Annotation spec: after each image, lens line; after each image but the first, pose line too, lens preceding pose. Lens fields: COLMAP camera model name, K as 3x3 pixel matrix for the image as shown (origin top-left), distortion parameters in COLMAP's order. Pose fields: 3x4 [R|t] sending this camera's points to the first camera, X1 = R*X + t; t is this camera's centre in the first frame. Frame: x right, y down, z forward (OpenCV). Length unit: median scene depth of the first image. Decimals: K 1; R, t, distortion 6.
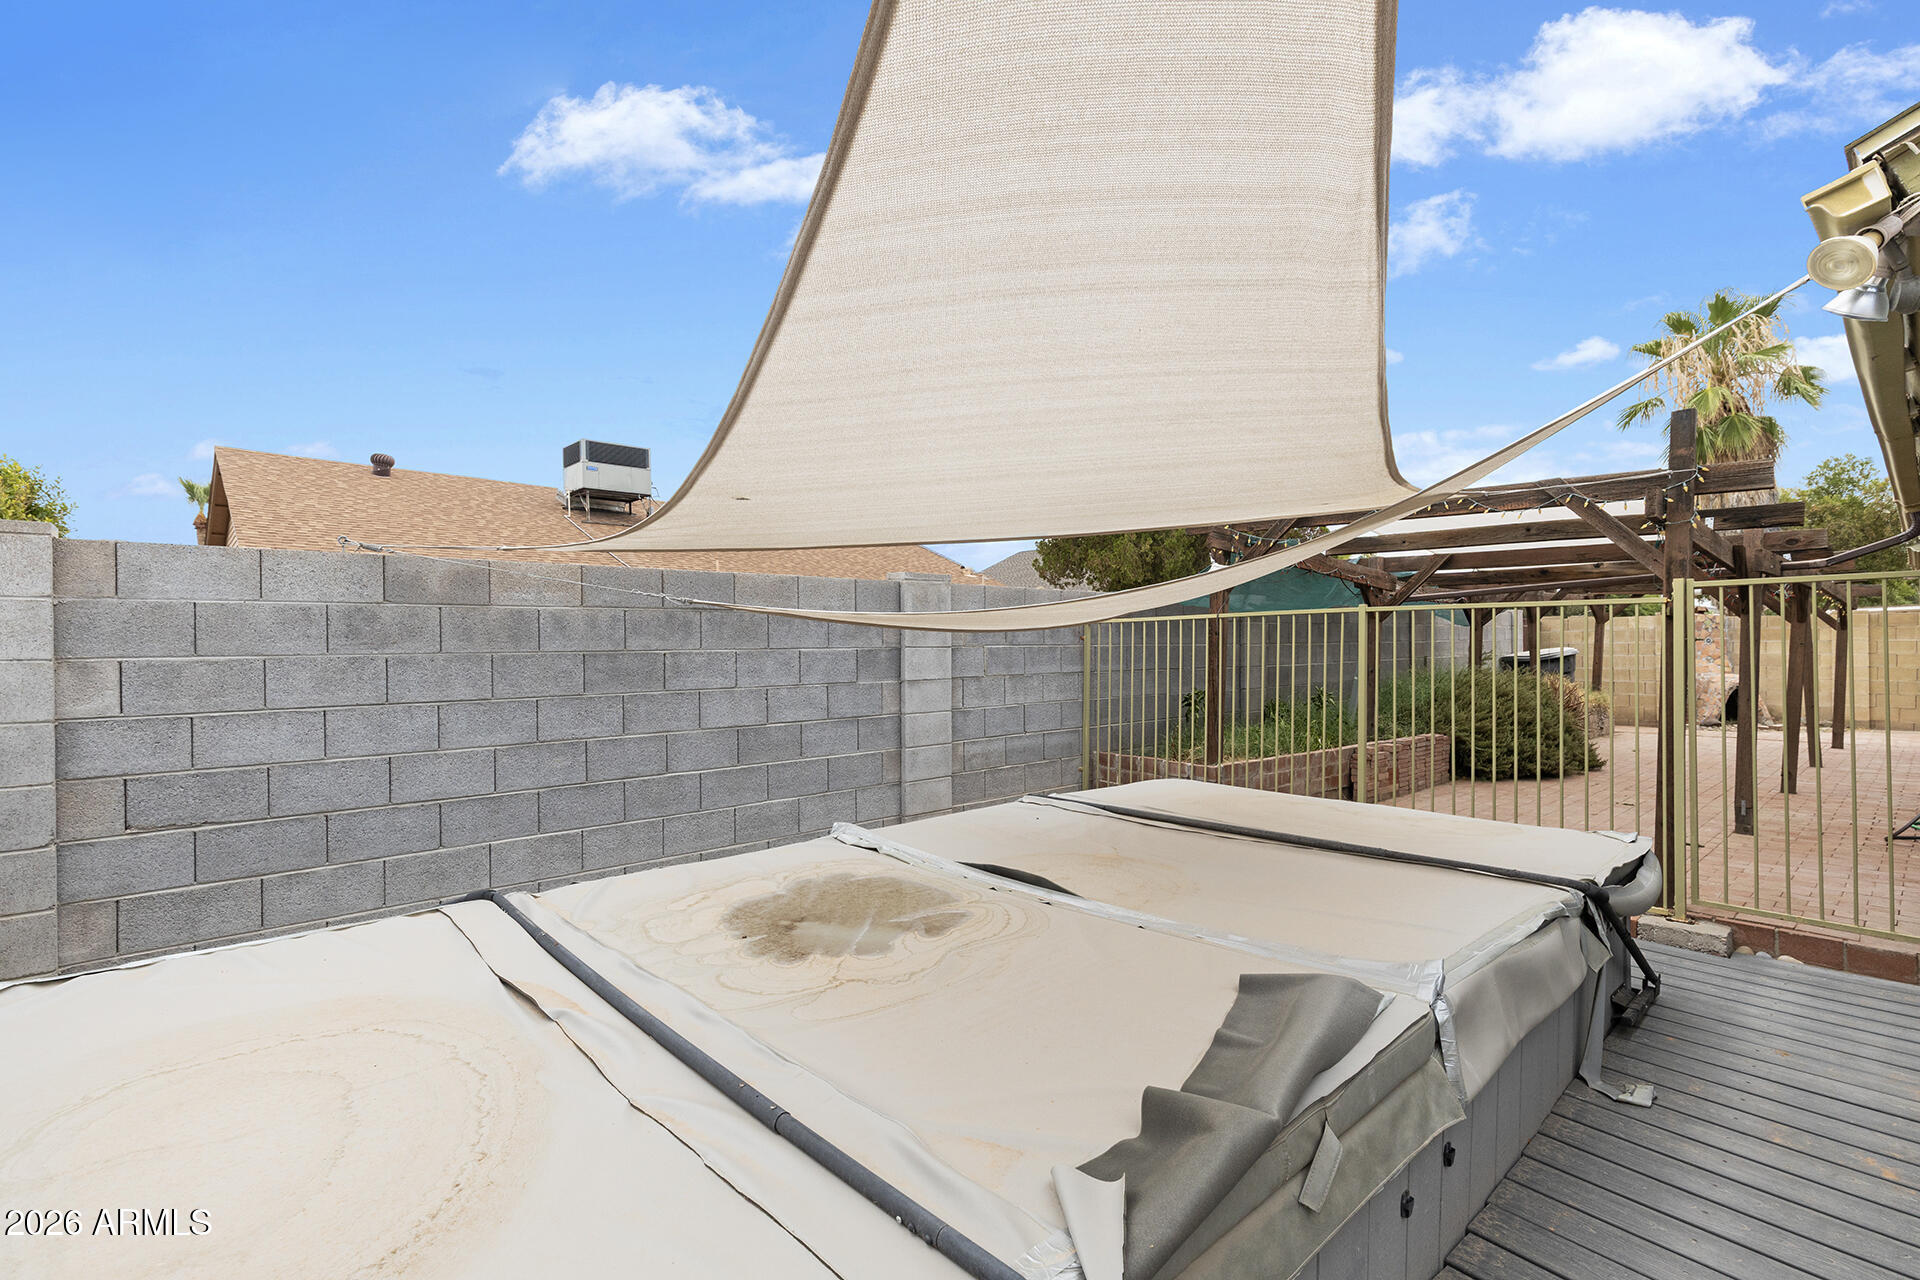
lens RADIAL K [[876.1, 0, 958.2], [0, 876.1, 639.1], [0, 0, 1]] dist [0.008550, 0.000017]
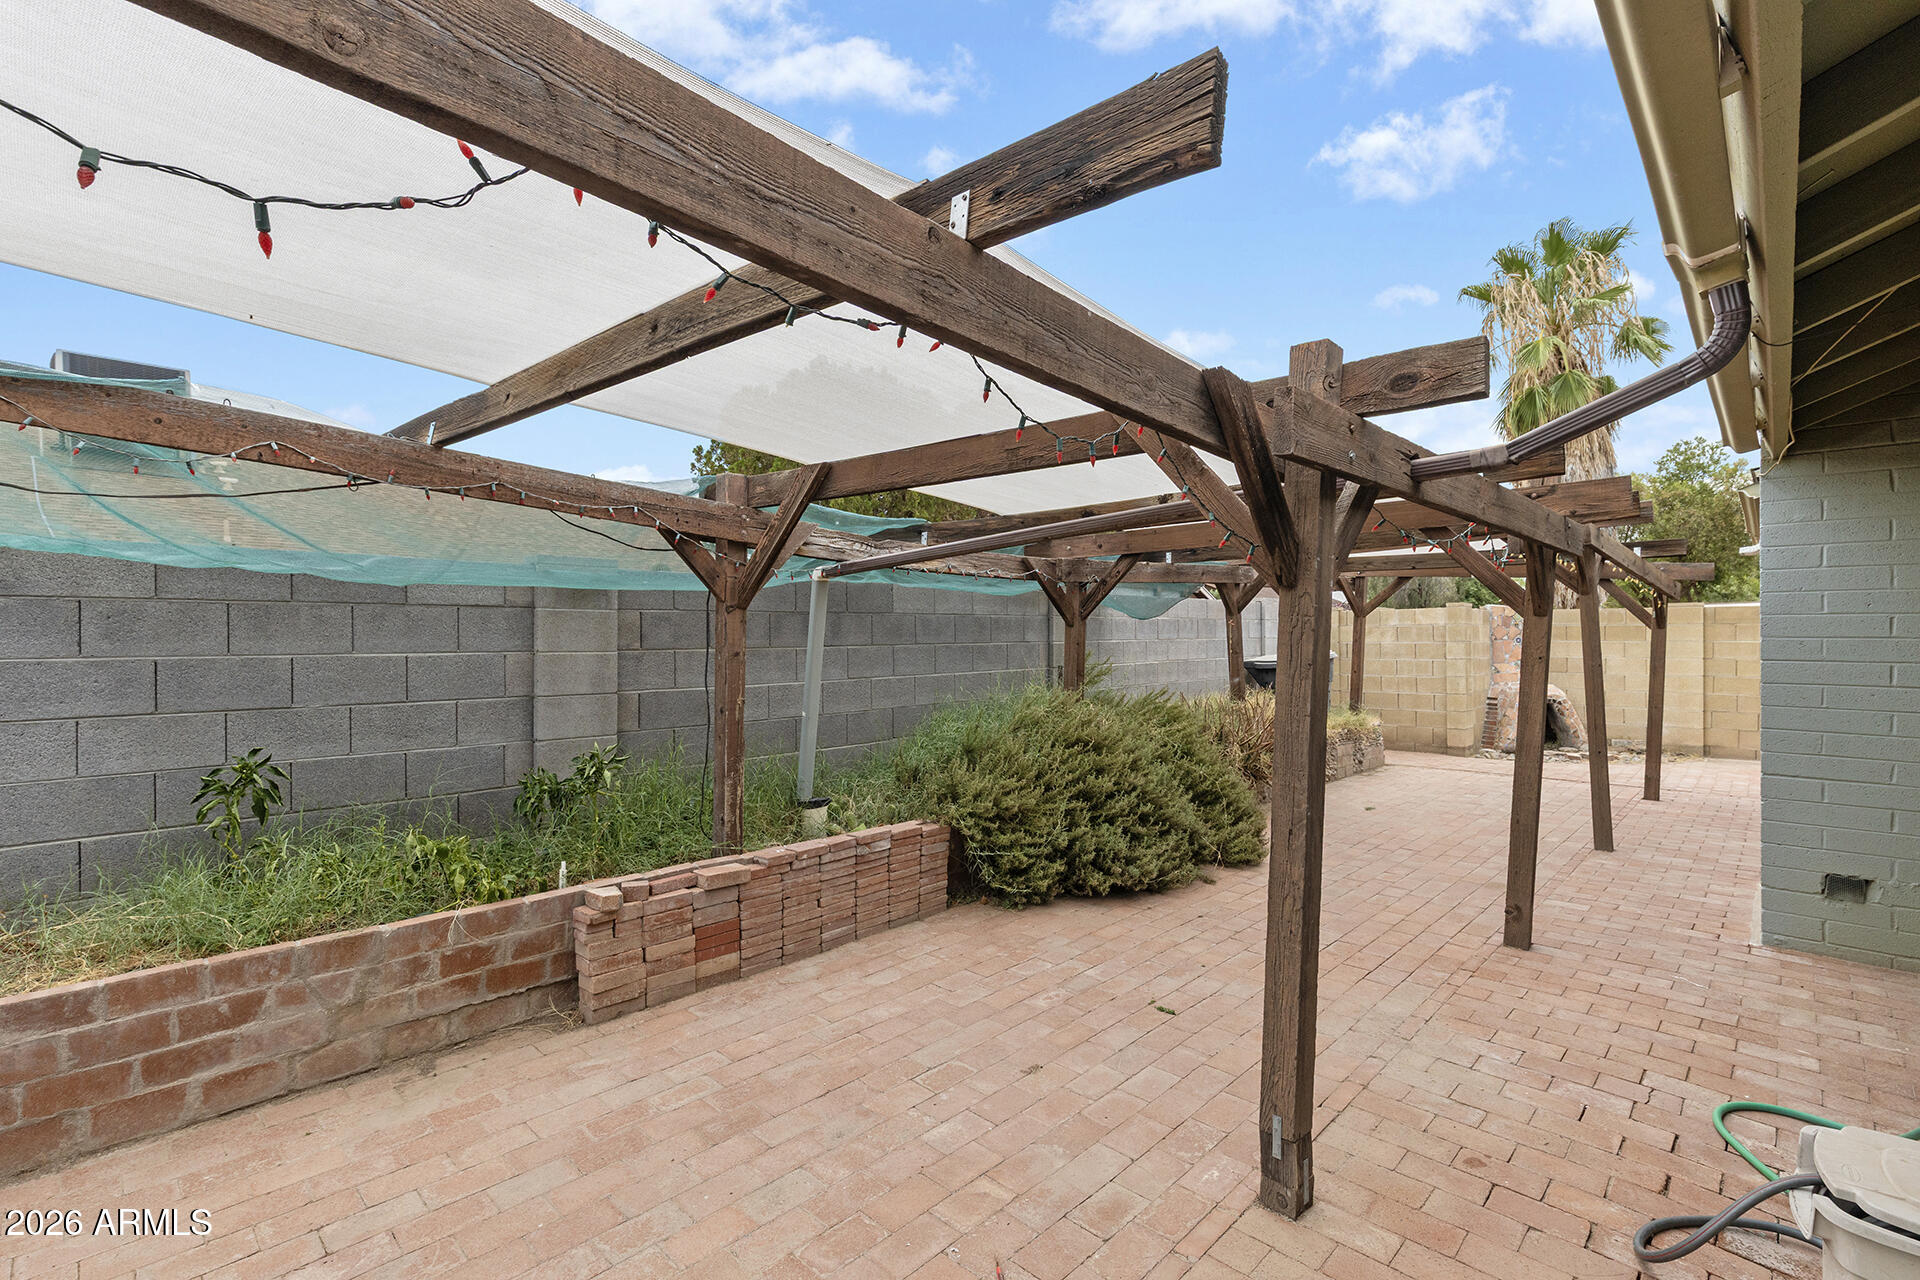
lens RADIAL K [[876.1, 0, 958.2], [0, 876.1, 639.1], [0, 0, 1]] dist [0.008550, 0.000017]
pose [[0.996432, 0.007602, 0.084061, 0.224717], [-0.008702, 0.999881, 0.012726, -0.003614], [-0.083954, -0.013413, 0.996379, 0.201917]]
